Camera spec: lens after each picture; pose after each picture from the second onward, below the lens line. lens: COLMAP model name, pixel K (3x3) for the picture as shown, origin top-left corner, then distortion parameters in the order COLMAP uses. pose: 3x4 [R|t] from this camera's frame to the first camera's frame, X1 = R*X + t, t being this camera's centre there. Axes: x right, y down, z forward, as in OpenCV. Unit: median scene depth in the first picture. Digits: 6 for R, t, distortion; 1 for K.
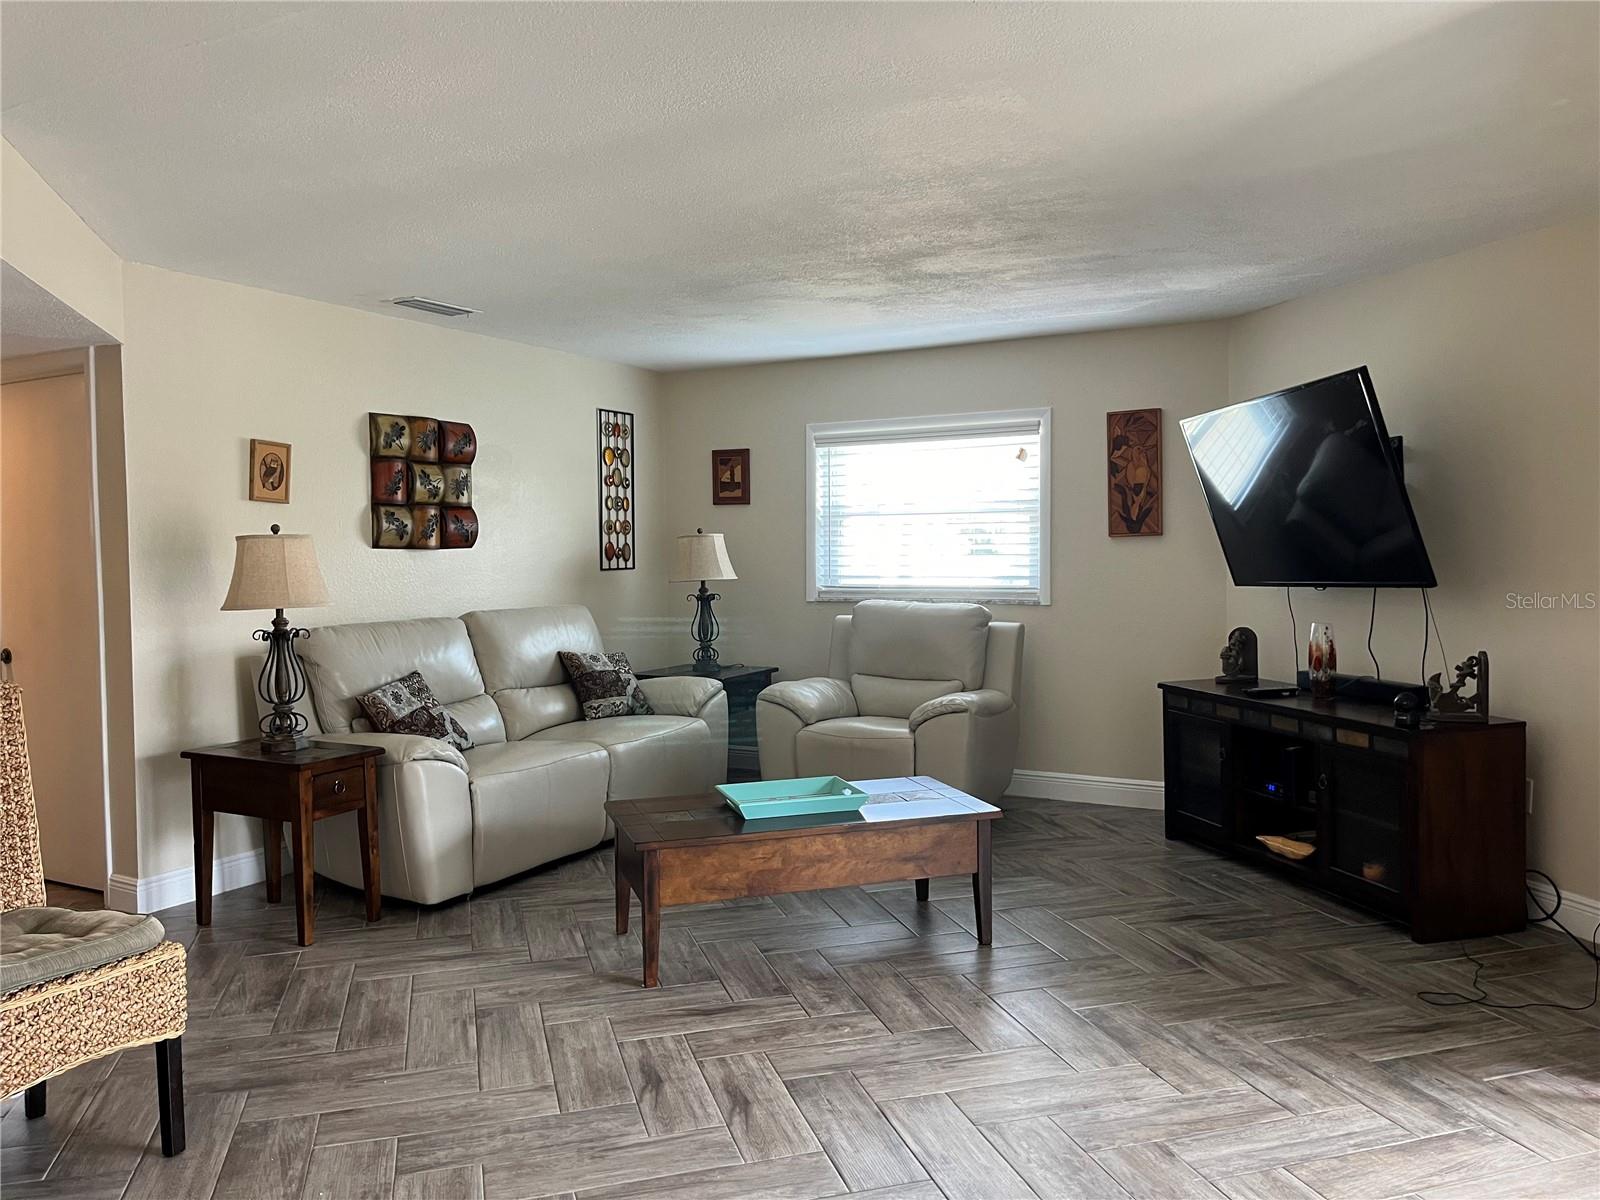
lens RADIAL K [[1209.5, 0, 793.6], [0, 1209.5, 600.6], [0, 0, 1]] dist [0.058161, -0.075601]
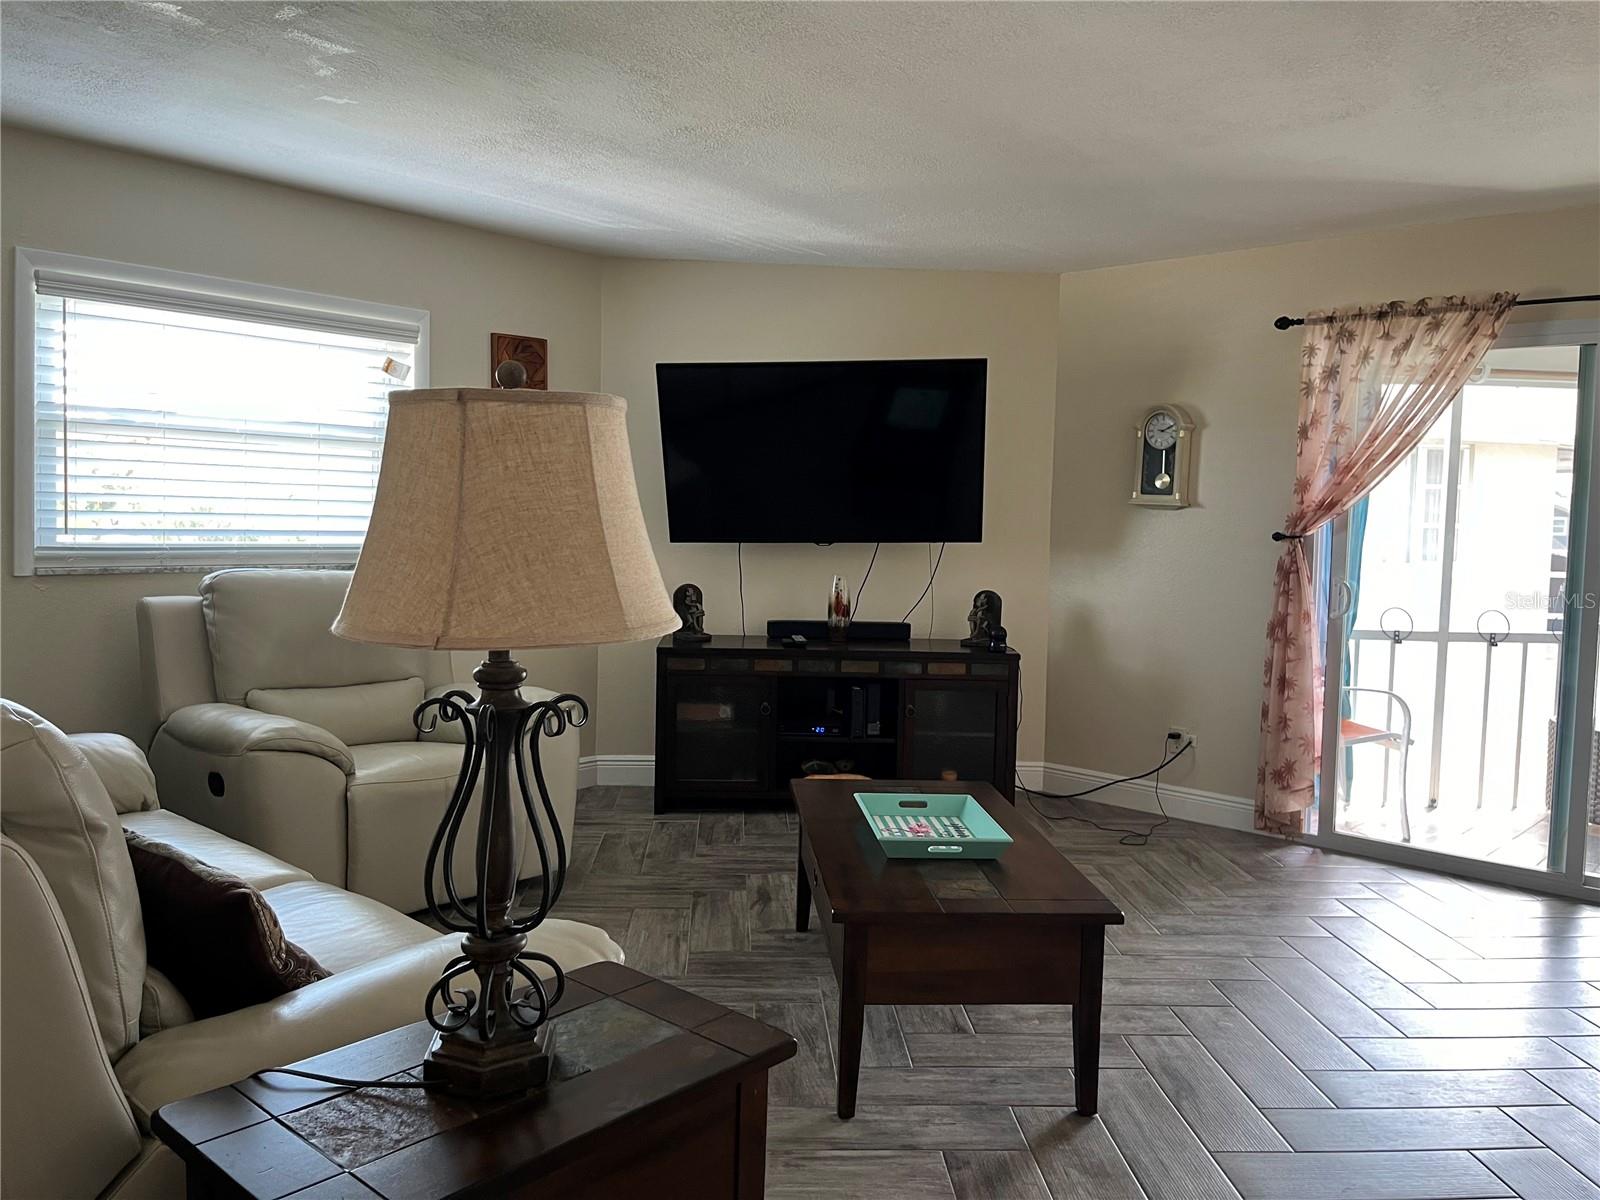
lens RADIAL K [[1209.5, 0, 812.0], [0, 1209.5, 589.4], [0, 0, 1]] dist [0.058161, -0.075601]
pose [[0.223319, -0.043687, 0.973766, -0.667781], [0.017607, 0.999013, 0.040782, -0.014236], [-0.974586, 0.008038, 0.223868, 0.802429]]
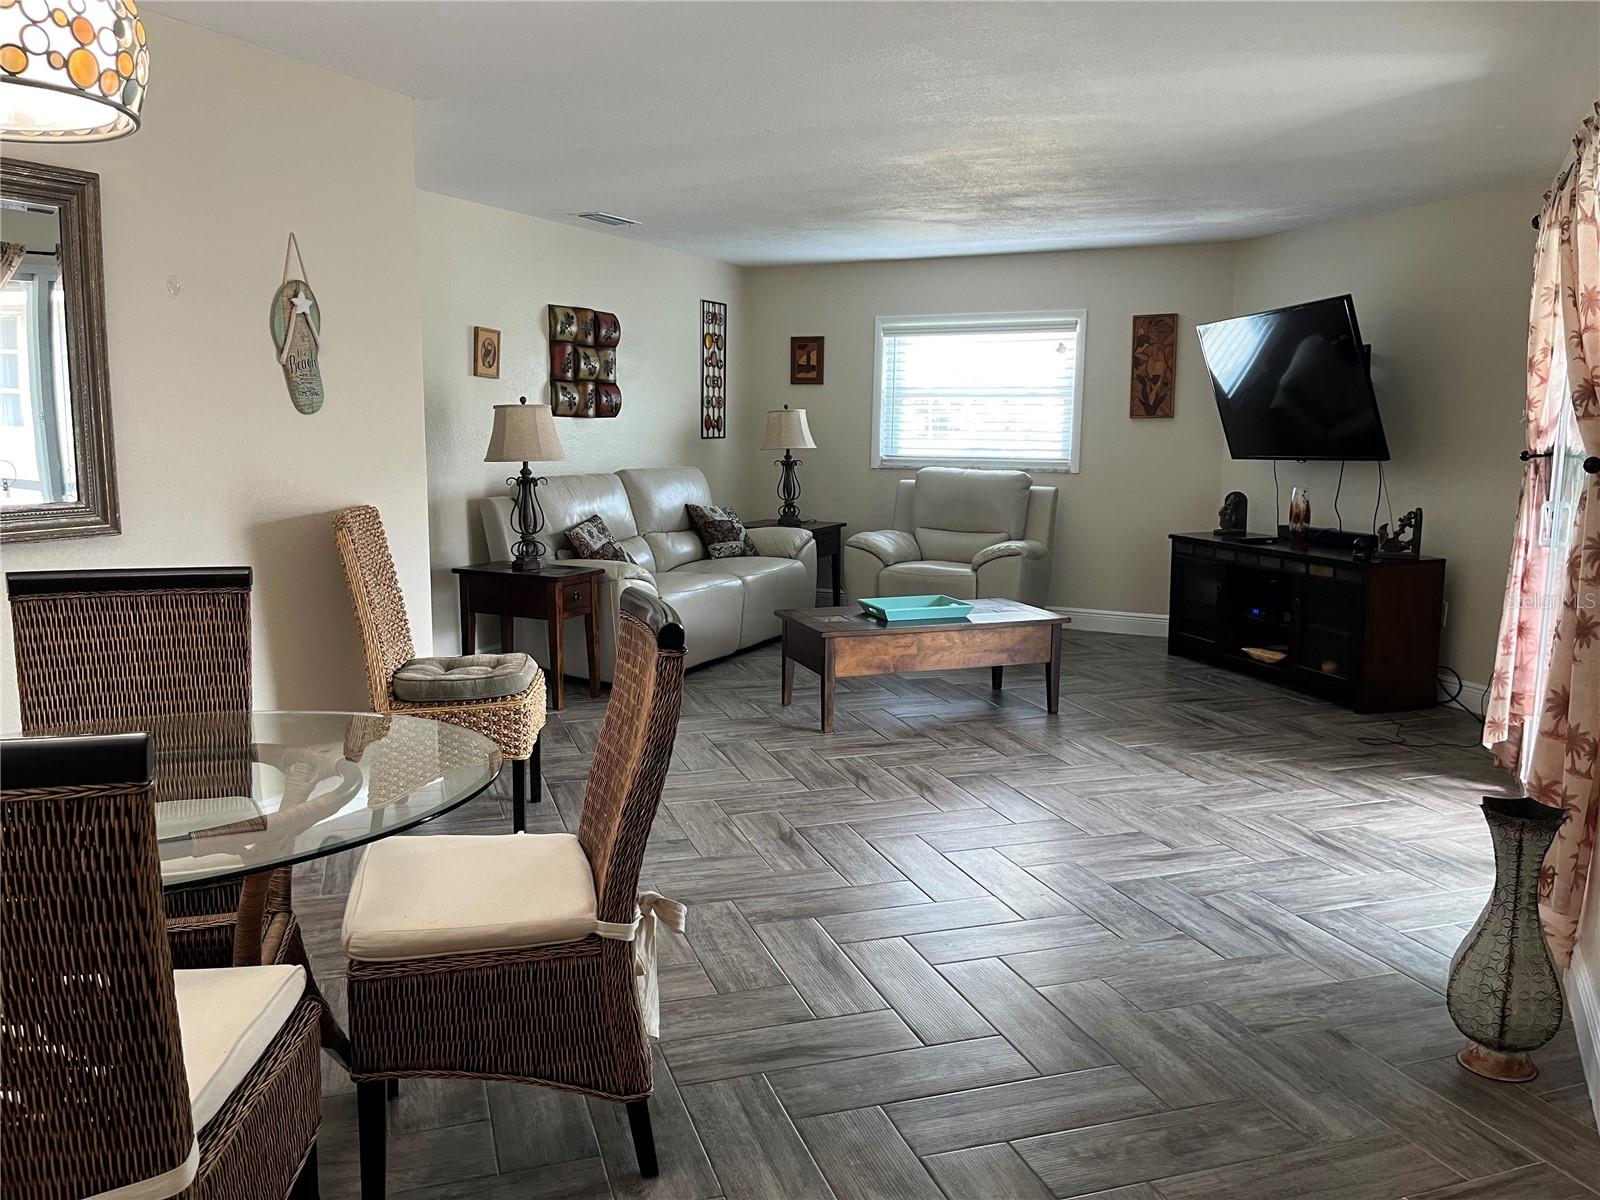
lens RADIAL K [[1209.5, 0, 792.7], [0, 1209.5, 601.4], [0, 0, 1]] dist [0.058161, -0.075601]
pose [[0.998957, 0.013612, 0.043574, -0.177992], [-0.018031, 0.994551, 0.102676, 0.016139], [-0.041939, -0.103355, 0.993760, -0.310949]]
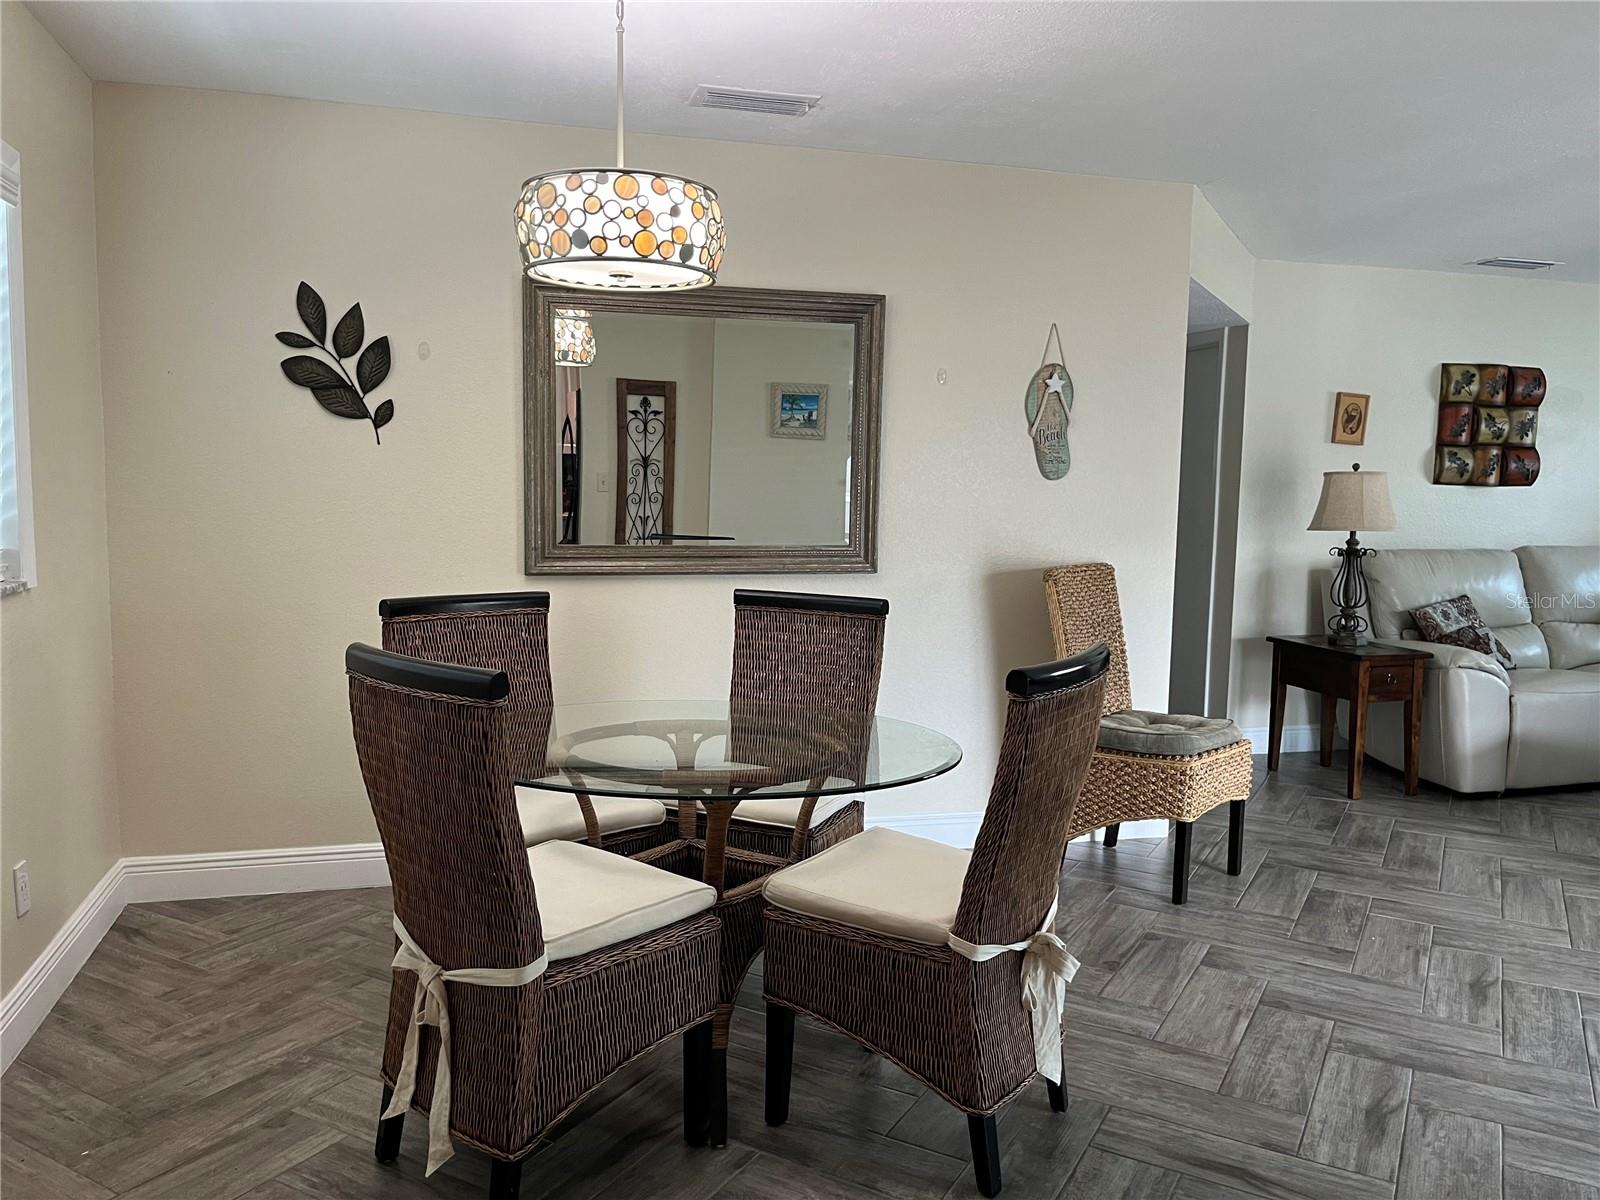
lens RADIAL K [[1209.5, 0, 794.3], [0, 1209.5, 604.5], [0, 0, 1]] dist [0.058161, -0.075601]
pose [[0.701193, 0.094922, -0.706624, 0.059928], [-0.055191, 0.995350, 0.078940, 0.013361], [0.710832, -0.016353, 0.703172, -0.262686]]
